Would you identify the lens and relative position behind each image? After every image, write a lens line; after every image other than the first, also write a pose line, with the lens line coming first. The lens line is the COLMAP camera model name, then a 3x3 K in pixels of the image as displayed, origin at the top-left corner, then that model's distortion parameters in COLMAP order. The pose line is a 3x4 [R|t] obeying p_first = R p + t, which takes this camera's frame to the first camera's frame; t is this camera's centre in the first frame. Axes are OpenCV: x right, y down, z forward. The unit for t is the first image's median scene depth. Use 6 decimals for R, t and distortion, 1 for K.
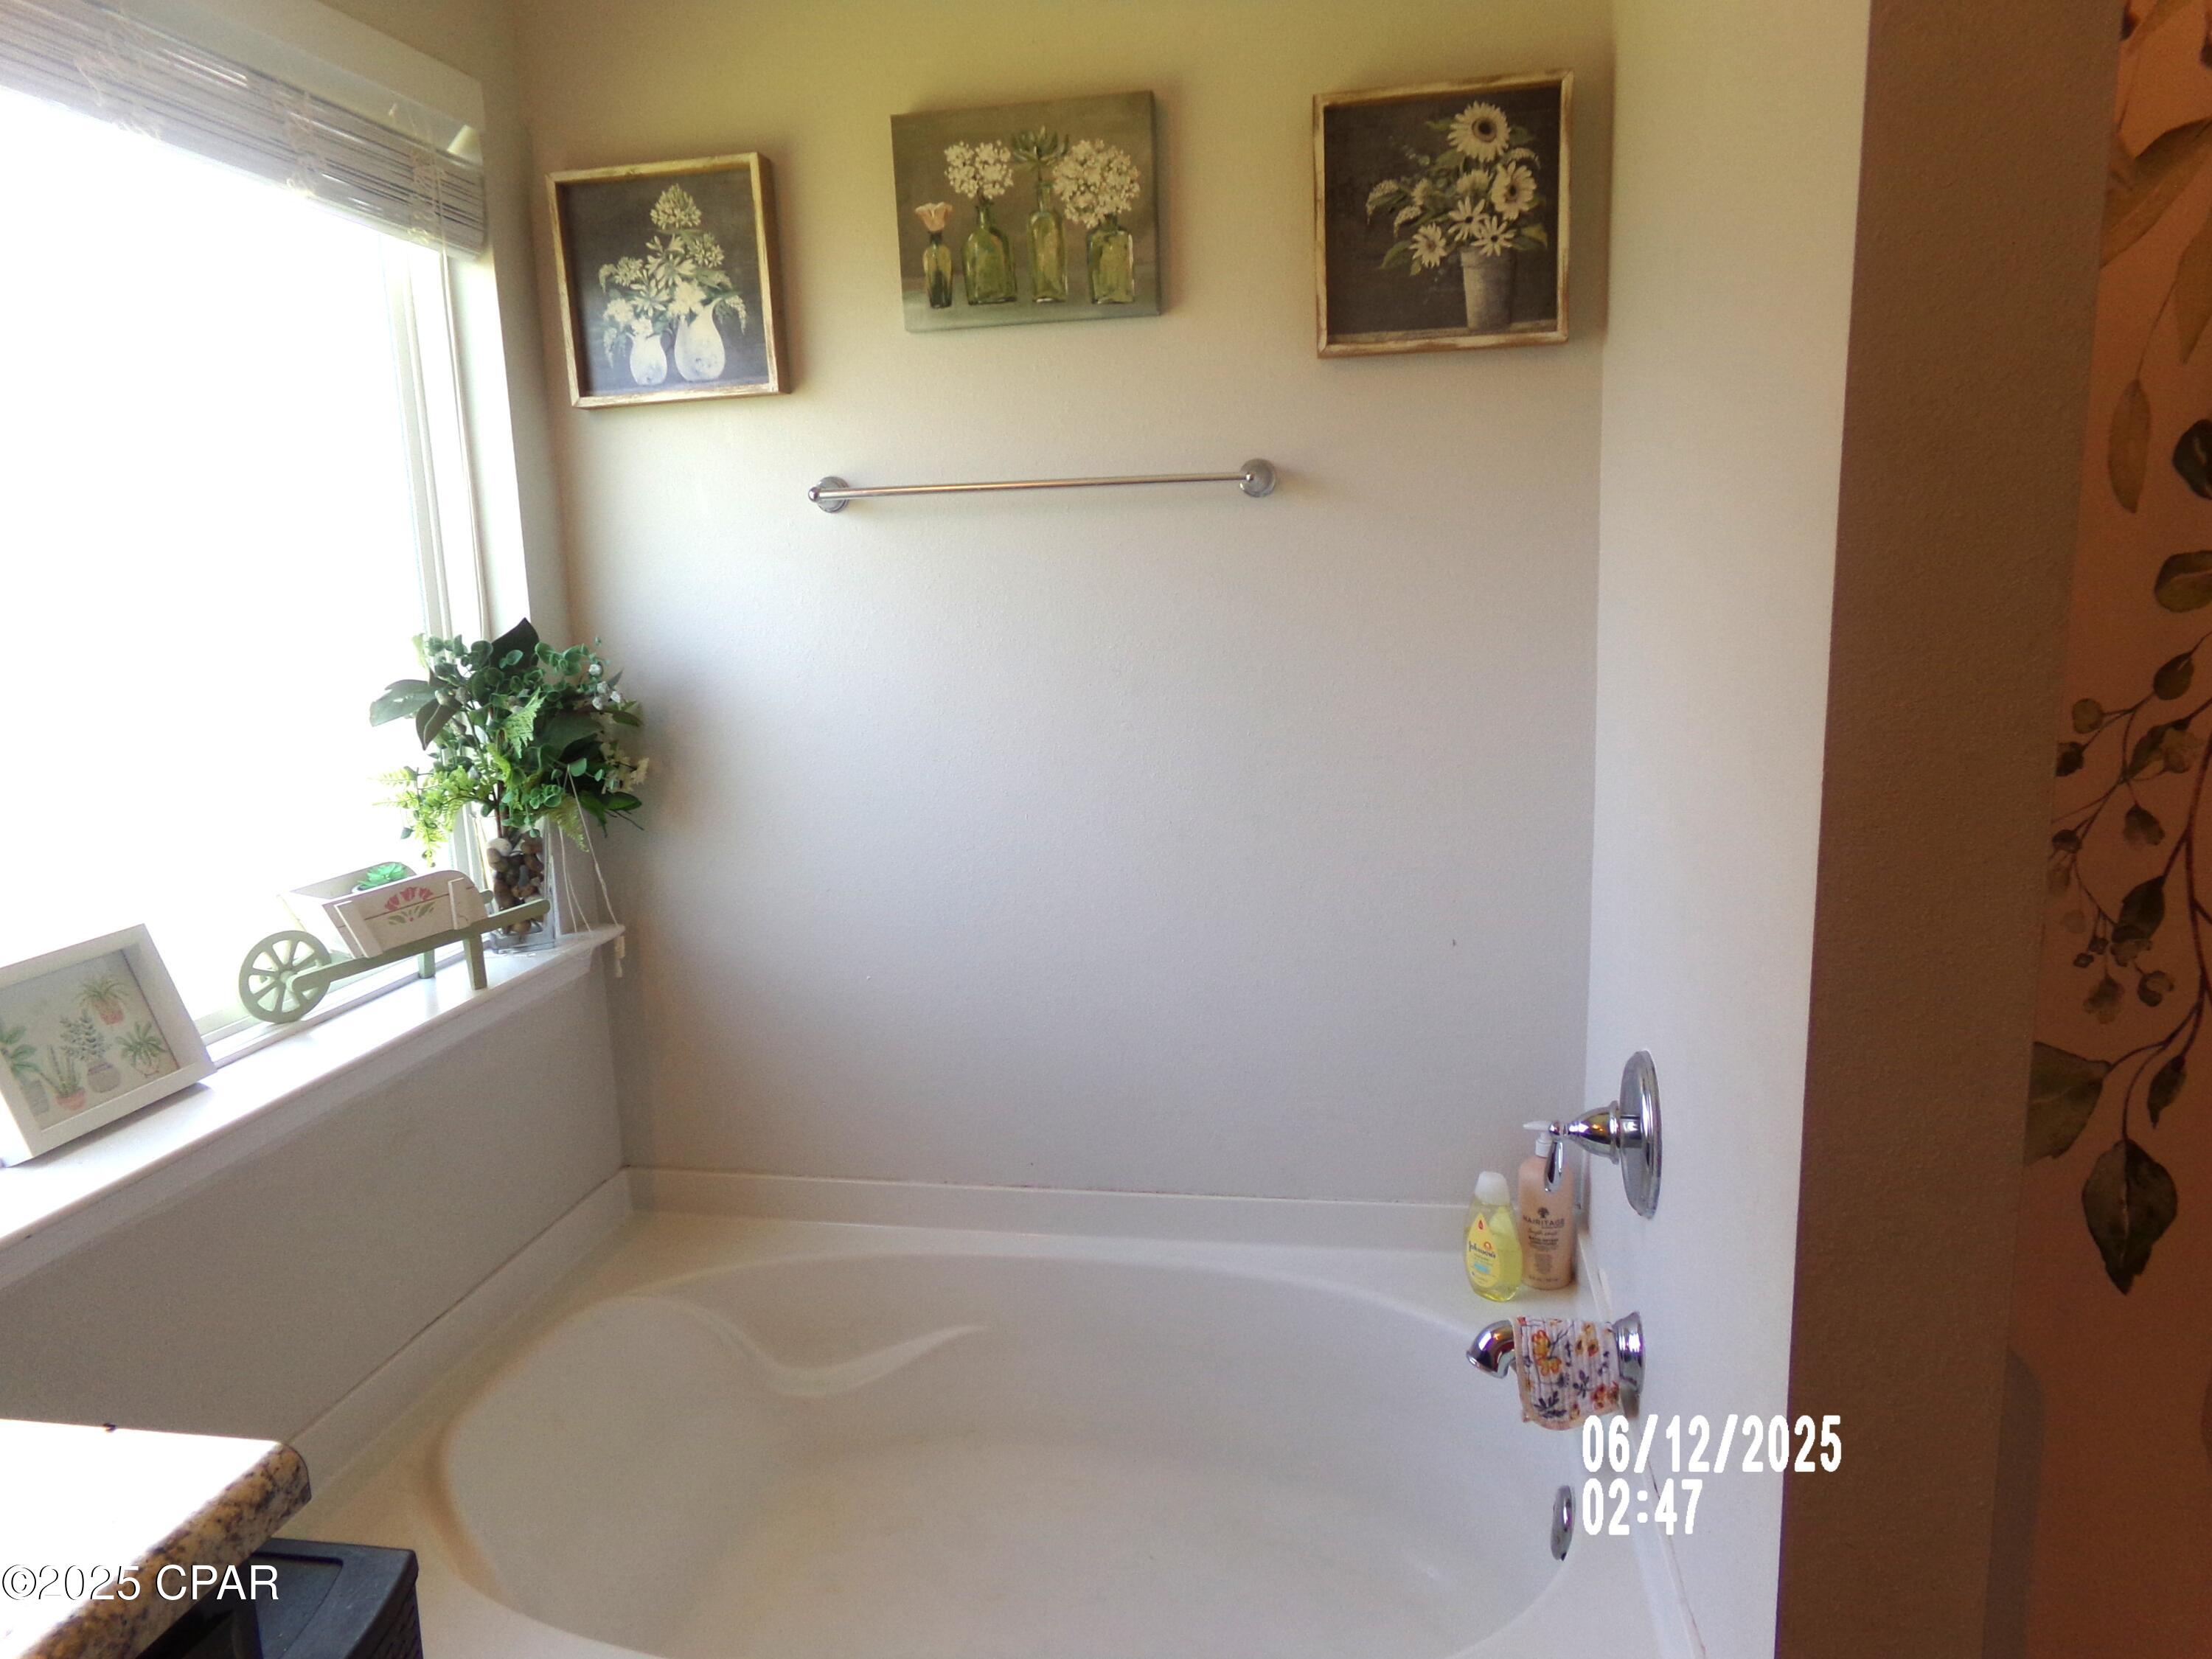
lens RADIAL K [[1546.6, 0, 1111.0], [0, 1546.6, 831.5], [0, 0, 1]] dist [-0.071926, 0.144770]
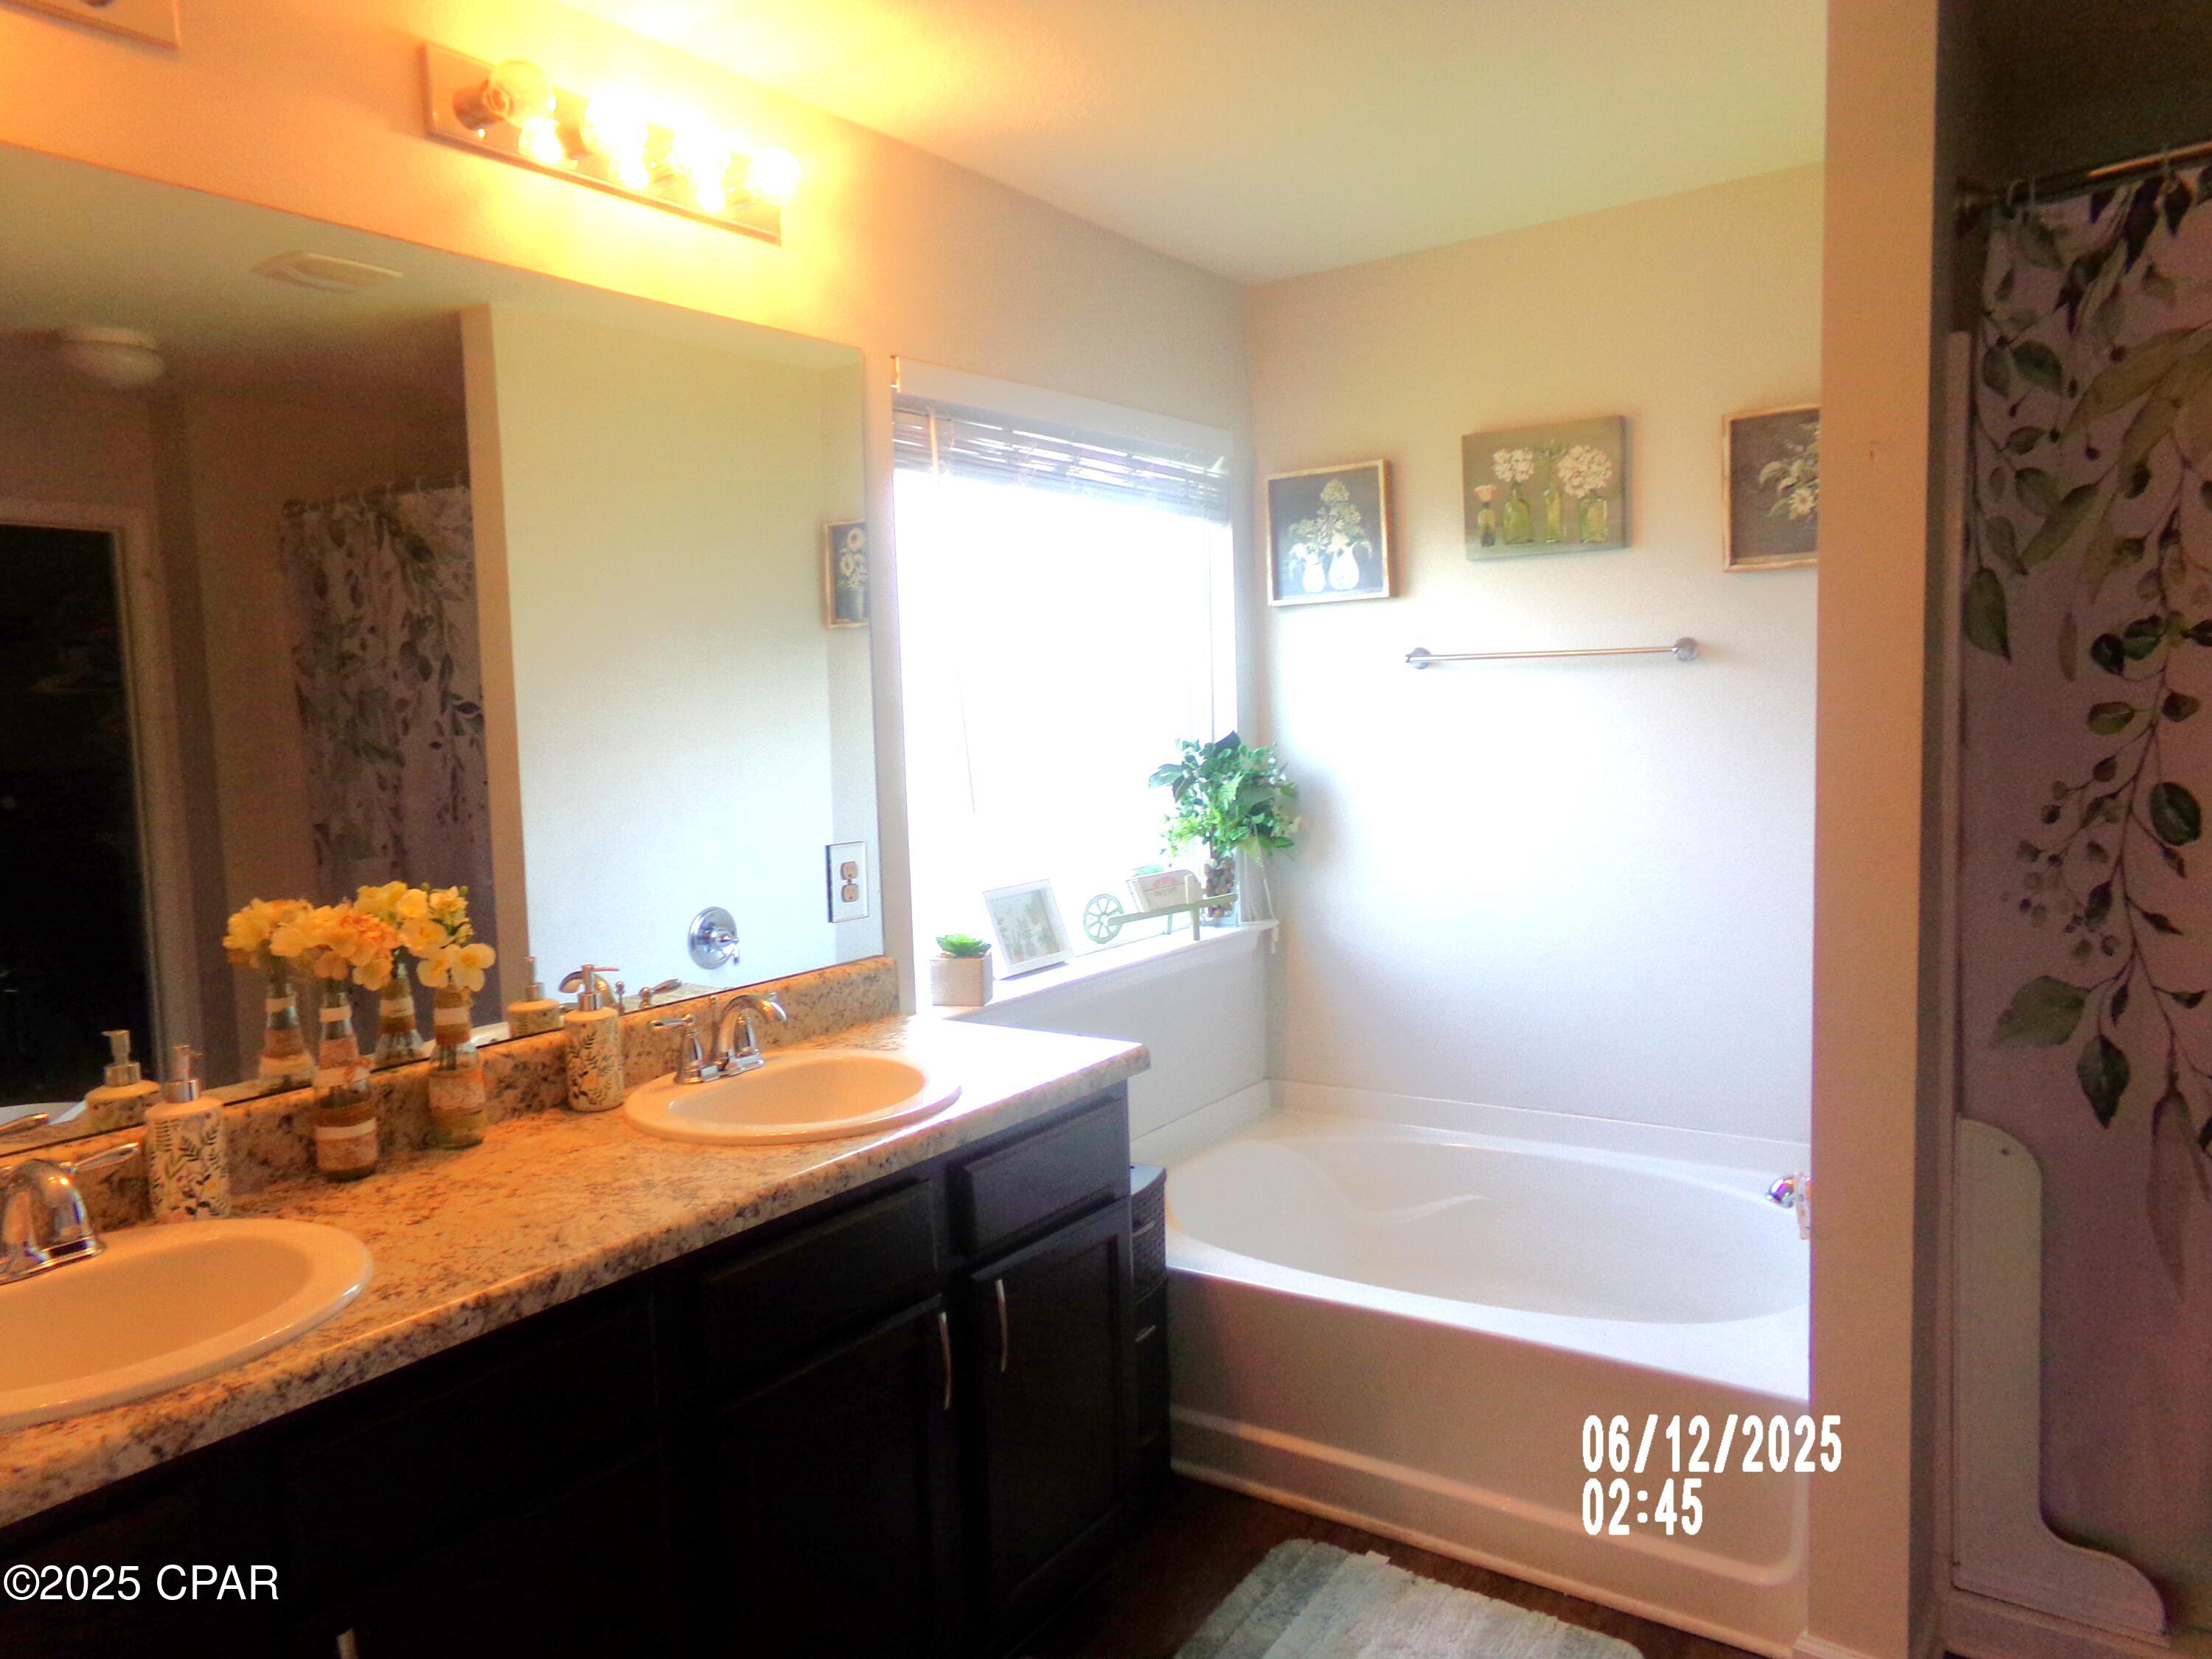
lens RADIAL K [[1546.6, 0, 1111.0], [0, 1546.6, 831.5], [0, 0, 1]] dist [-0.071926, 0.144770]
pose [[0.913816, 0.040325, -0.404121, 0.197299], [-0.073547, 0.995037, -0.067019, 0.101526], [0.399413, 0.090965, 0.912247, -0.630723]]
